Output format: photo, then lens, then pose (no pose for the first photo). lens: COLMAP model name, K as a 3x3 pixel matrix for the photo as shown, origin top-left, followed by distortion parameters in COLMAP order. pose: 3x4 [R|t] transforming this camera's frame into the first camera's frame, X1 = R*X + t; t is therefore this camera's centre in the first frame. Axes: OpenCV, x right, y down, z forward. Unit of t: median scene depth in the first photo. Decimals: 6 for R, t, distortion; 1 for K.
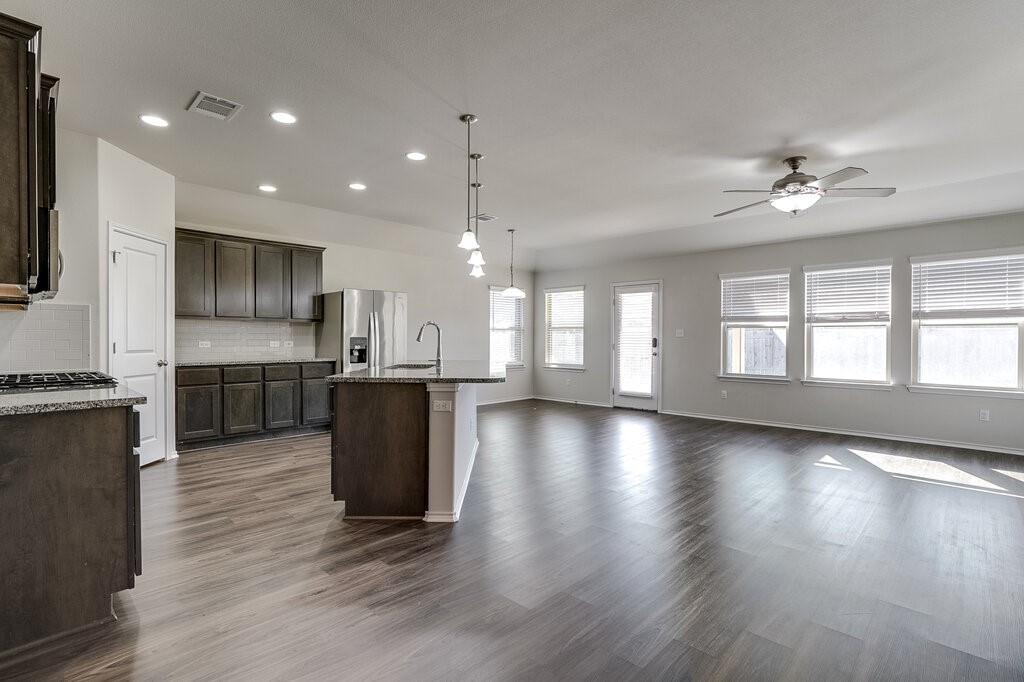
lens RADIAL K [[477.6, 0, 506.6], [0, 477.6, 342.8], [0, 0, 1]] dist [-0.013535, 0.000170]
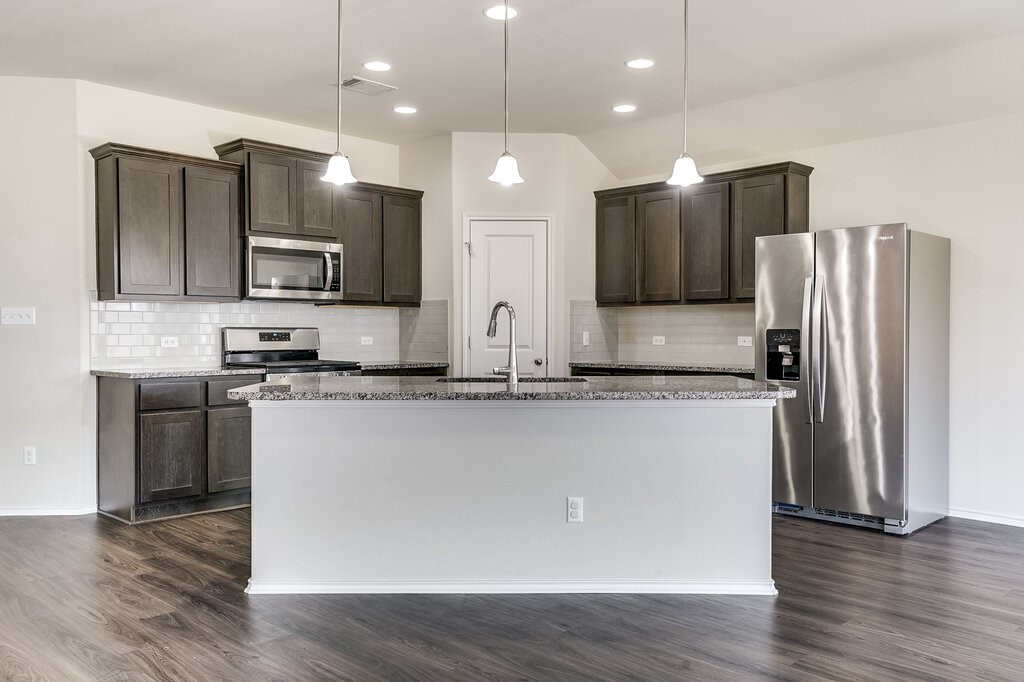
lens RADIAL K [[820.5, 0, 505.8], [0, 820.5, 340.6], [0, 0, 1]] dist [0.029623, 0.000196]
pose [[0.005450, 0.008283, -0.999951, 0.852122], [-0.006665, 0.999944, 0.008246, -0.006827], [0.999963, 0.006619, 0.005505, 1.058208]]
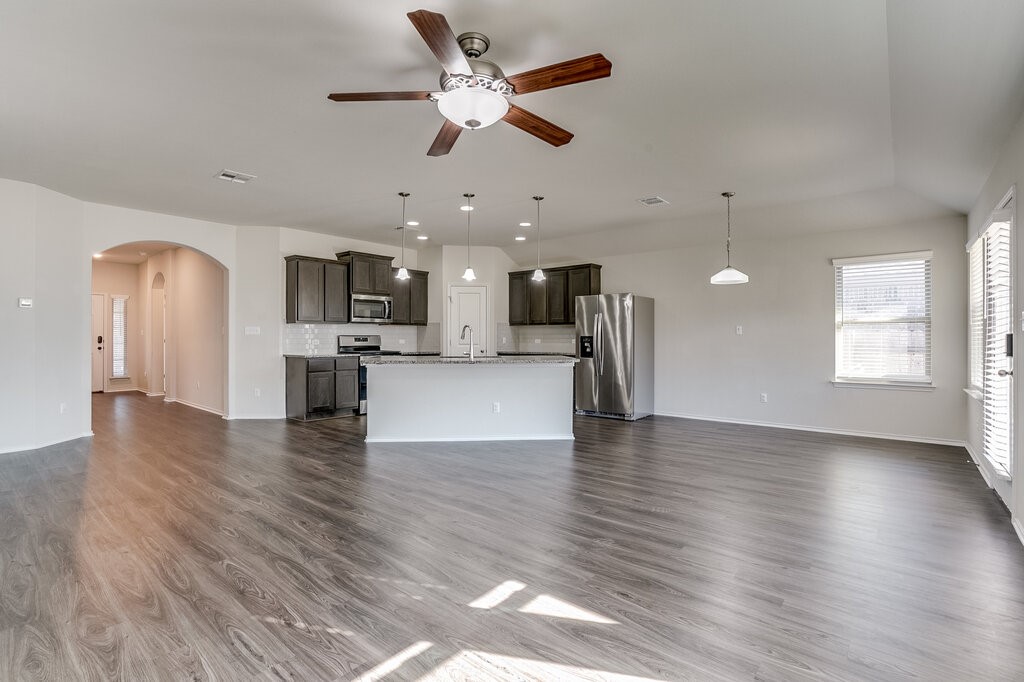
lens RADIAL K [[477.6, 0, 507.2], [0, 477.6, 337.9], [0, 0, 1]] dist [-0.013535, 0.000170]
pose [[0.093399, -0.001503, -0.995628, 1.306574], [-0.005485, 0.999983, -0.002024, -0.004897], [0.995614, 0.005650, 0.093389, 1.044636]]
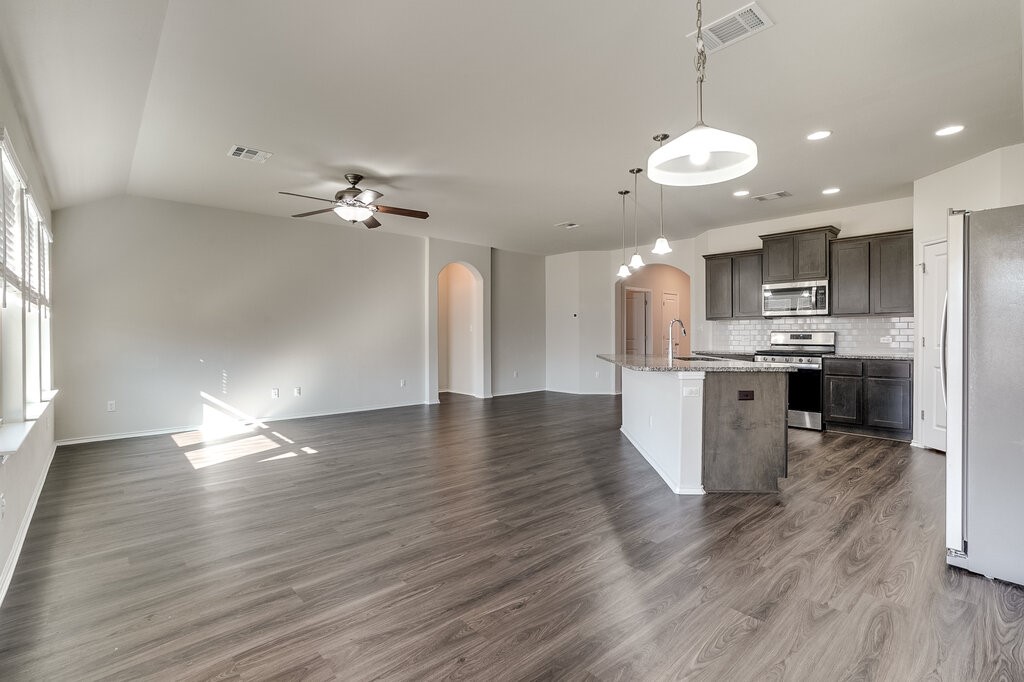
lens RADIAL K [[477.6, 0, 512.9], [0, 477.6, 338.6], [0, 0, 1]] dist [-0.013535, 0.000170]
pose [[-0.998835, -0.006002, 0.047884, 0.178494], [-0.005199, 0.999844, 0.016875, -0.013855], [-0.047978, 0.016606, -0.998710, 2.268529]]
